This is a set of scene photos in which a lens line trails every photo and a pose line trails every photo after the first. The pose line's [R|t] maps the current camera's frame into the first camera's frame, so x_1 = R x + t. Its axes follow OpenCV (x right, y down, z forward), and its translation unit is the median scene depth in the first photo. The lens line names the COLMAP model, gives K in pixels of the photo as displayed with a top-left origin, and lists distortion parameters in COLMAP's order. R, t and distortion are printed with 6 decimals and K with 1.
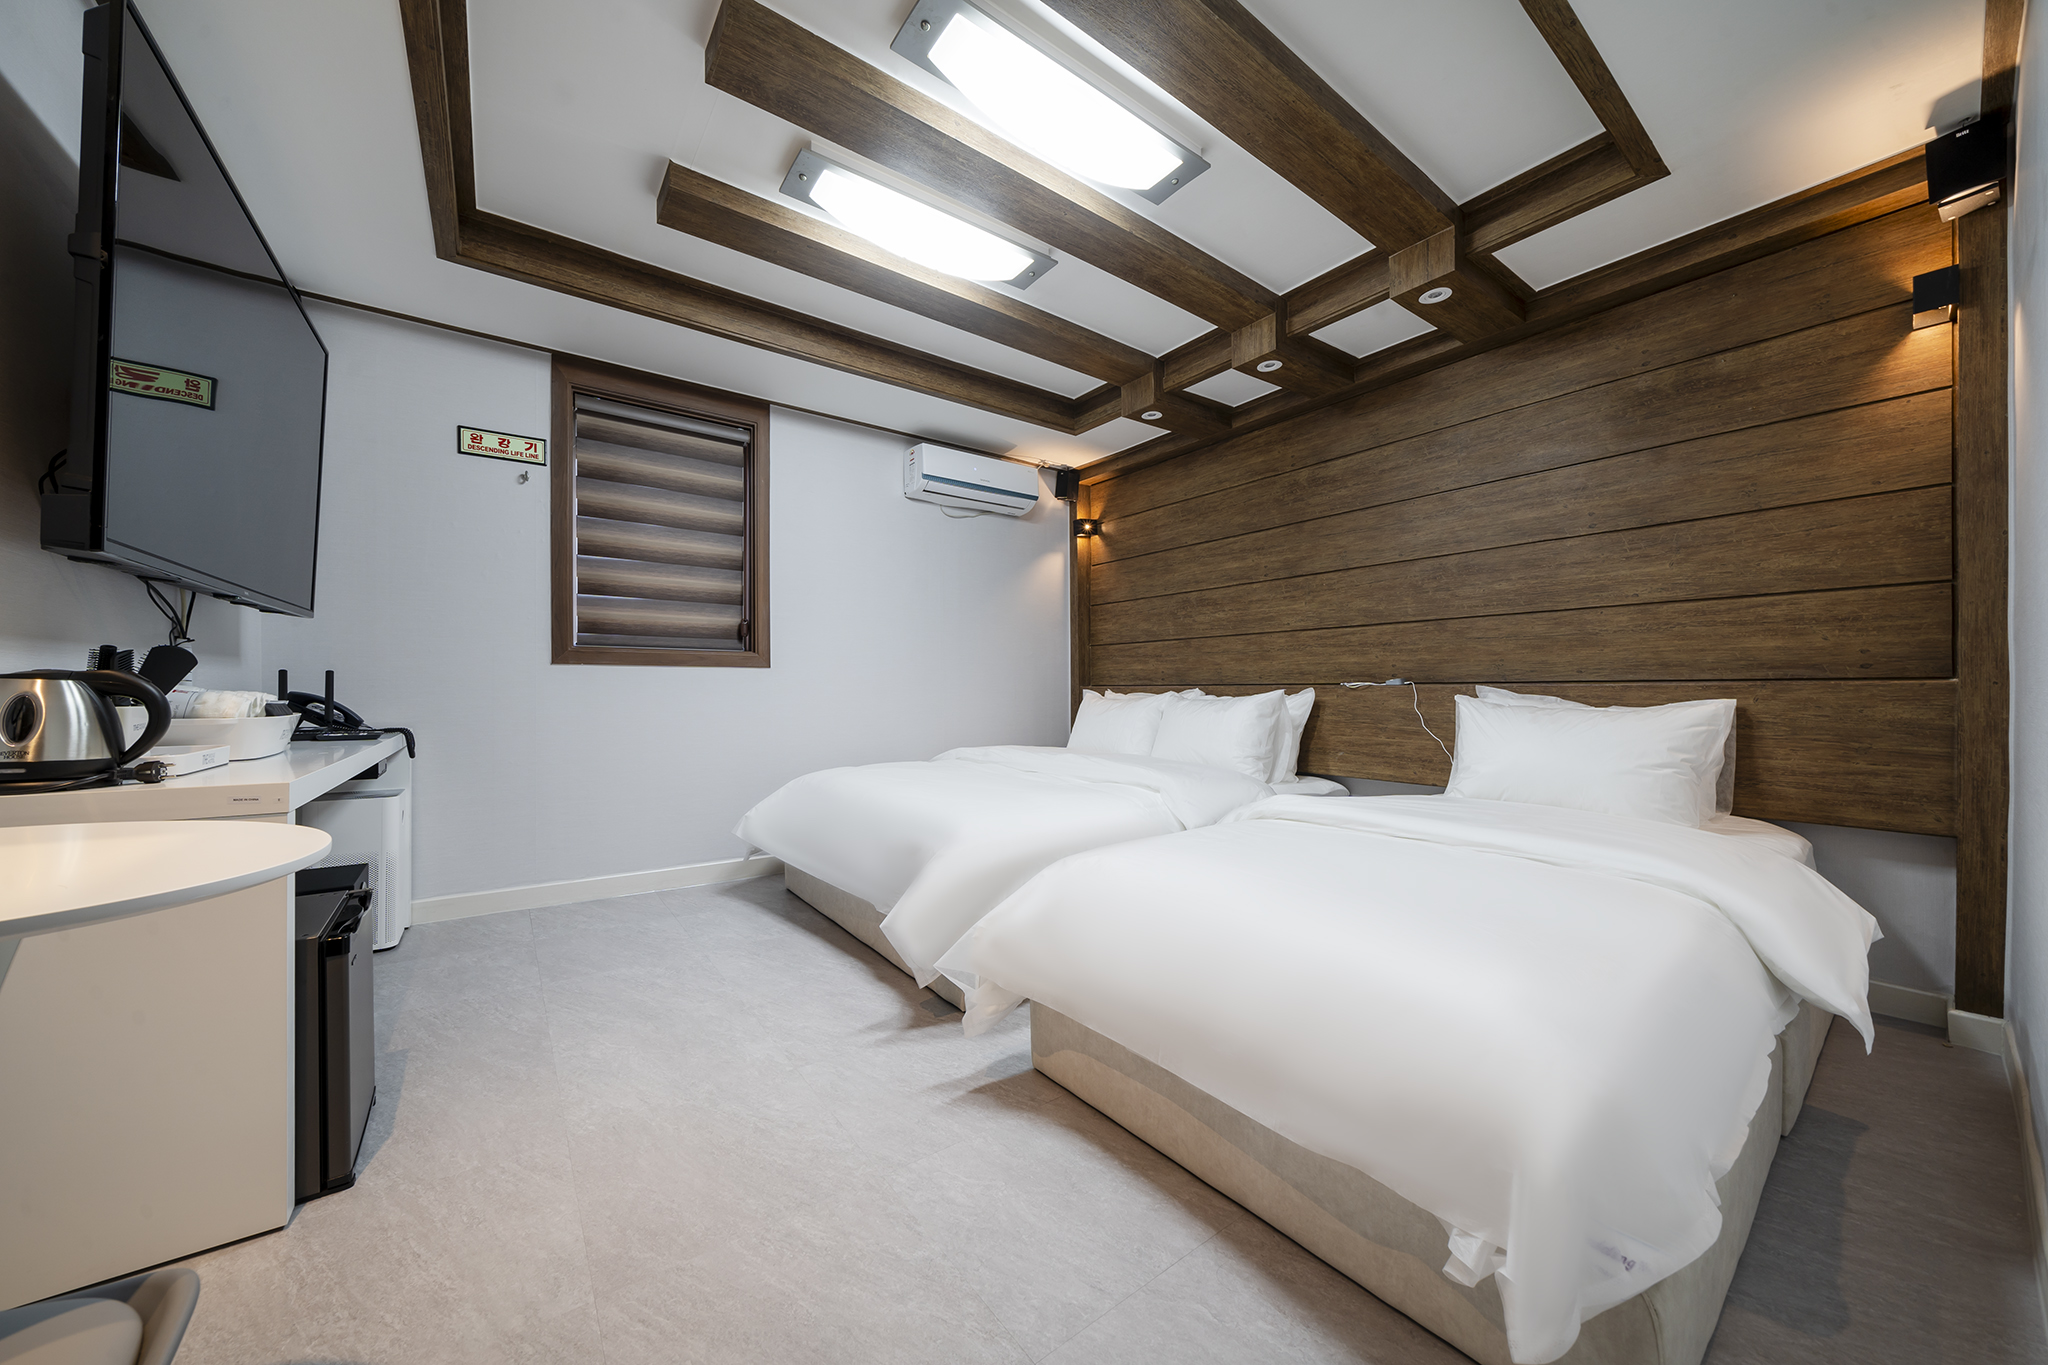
lens RADIAL K [[708.0, 0, 1020.9], [0, 708.0, 689.5], [0, 0, 1]] dist [-0.007021, -0.000025]
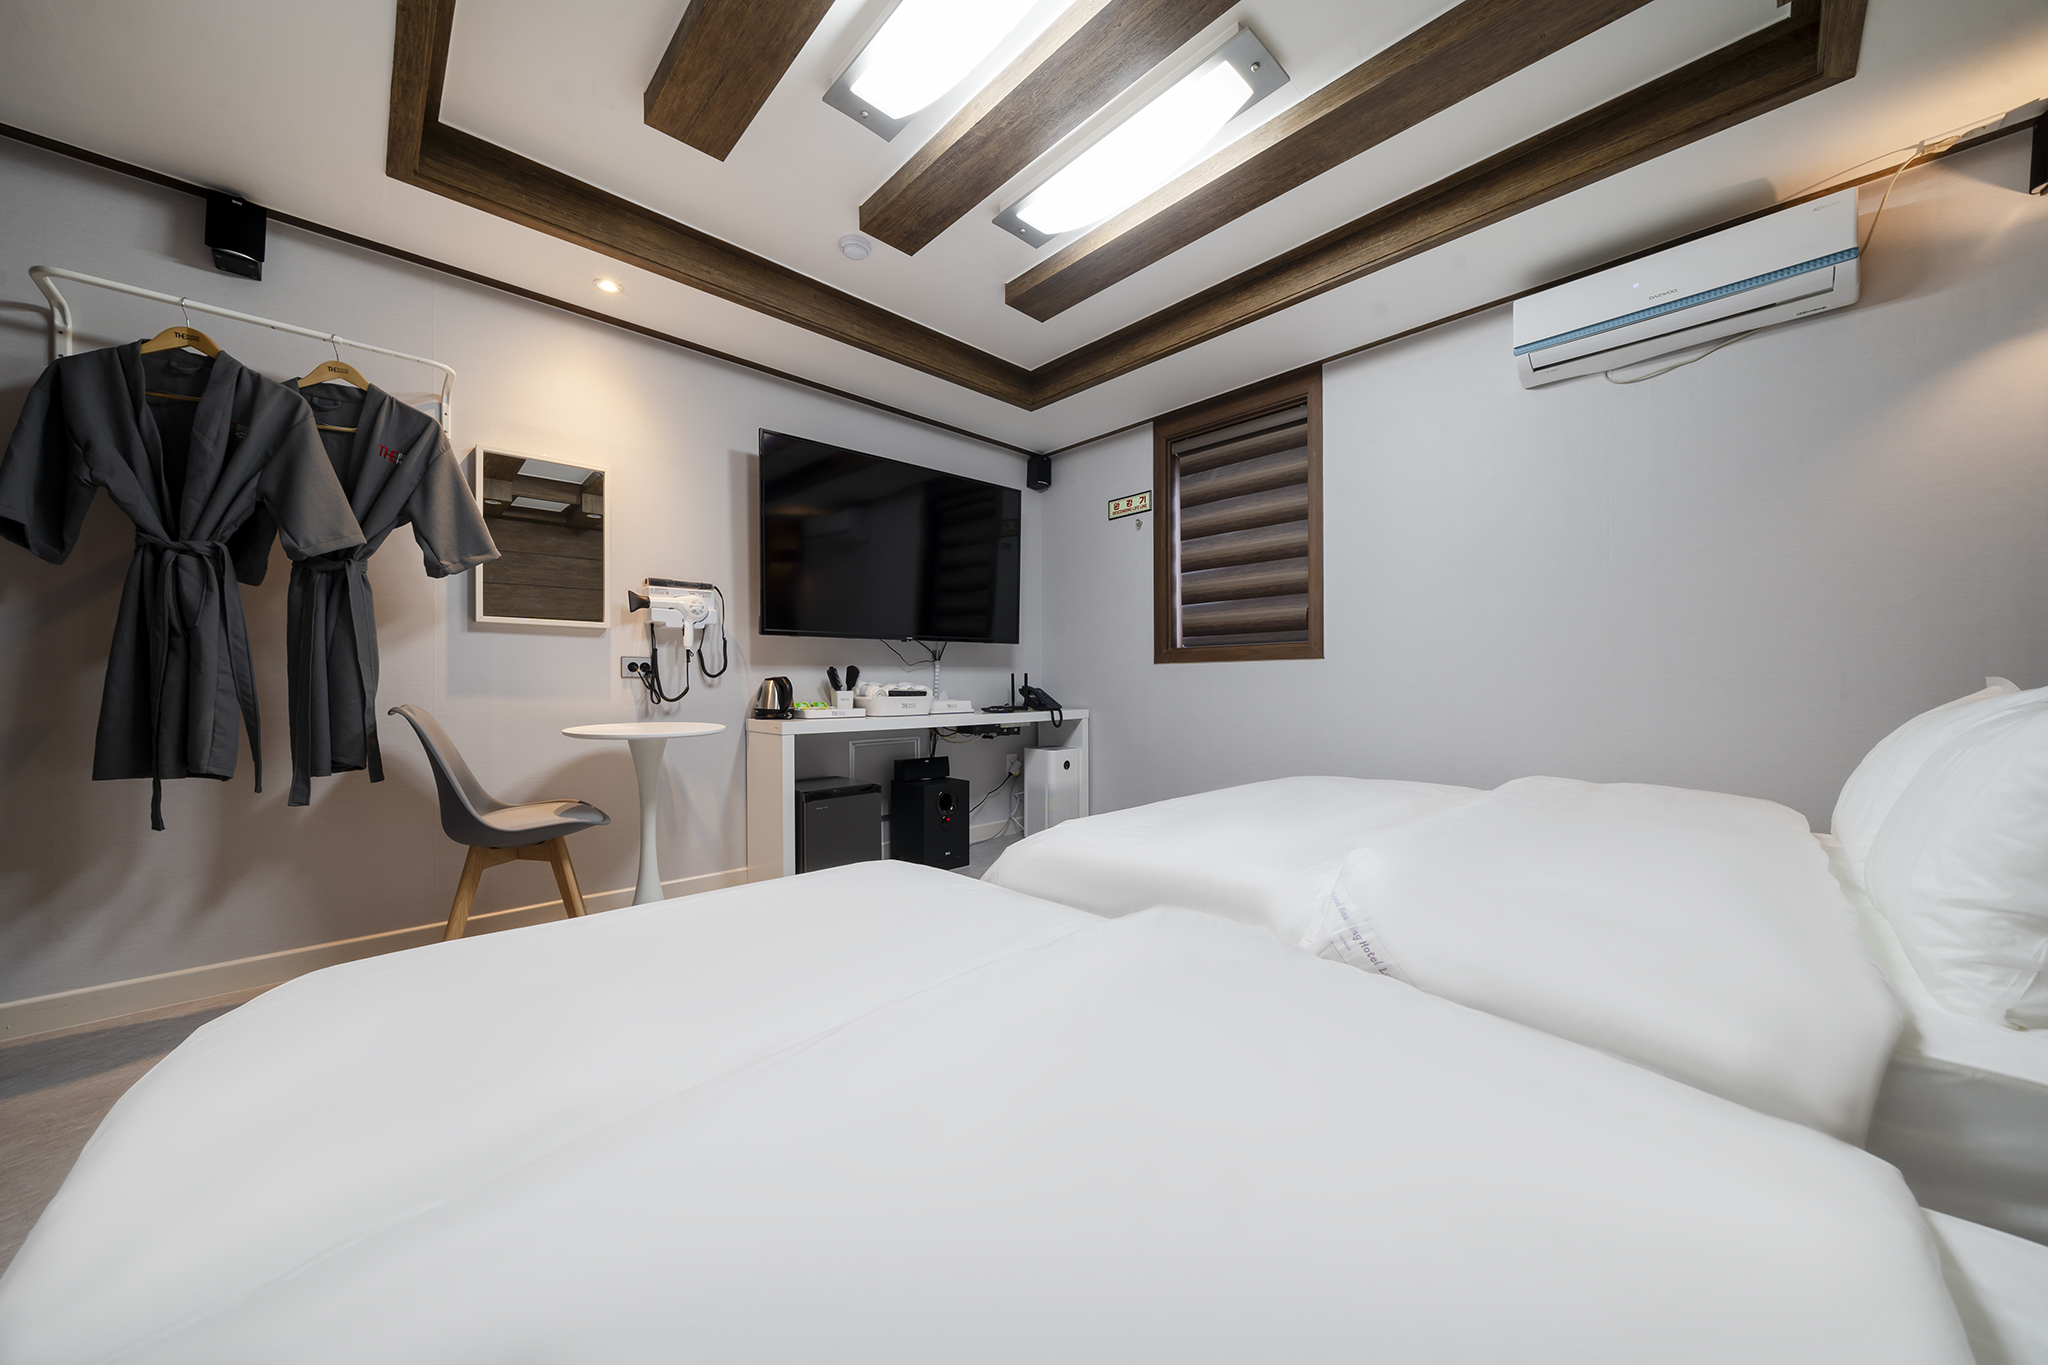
lens RADIAL K [[698.2, 0, 1020.1], [0, 698.2, 689.3], [0, 0, 1]] dist [-0.006532, -0.000136]
pose [[0.124766, 0.004454, -0.992176, 0.556522], [0.008016, 0.999953, 0.005497, 0.001687], [0.992154, -0.008639, 0.124725, 0.589486]]
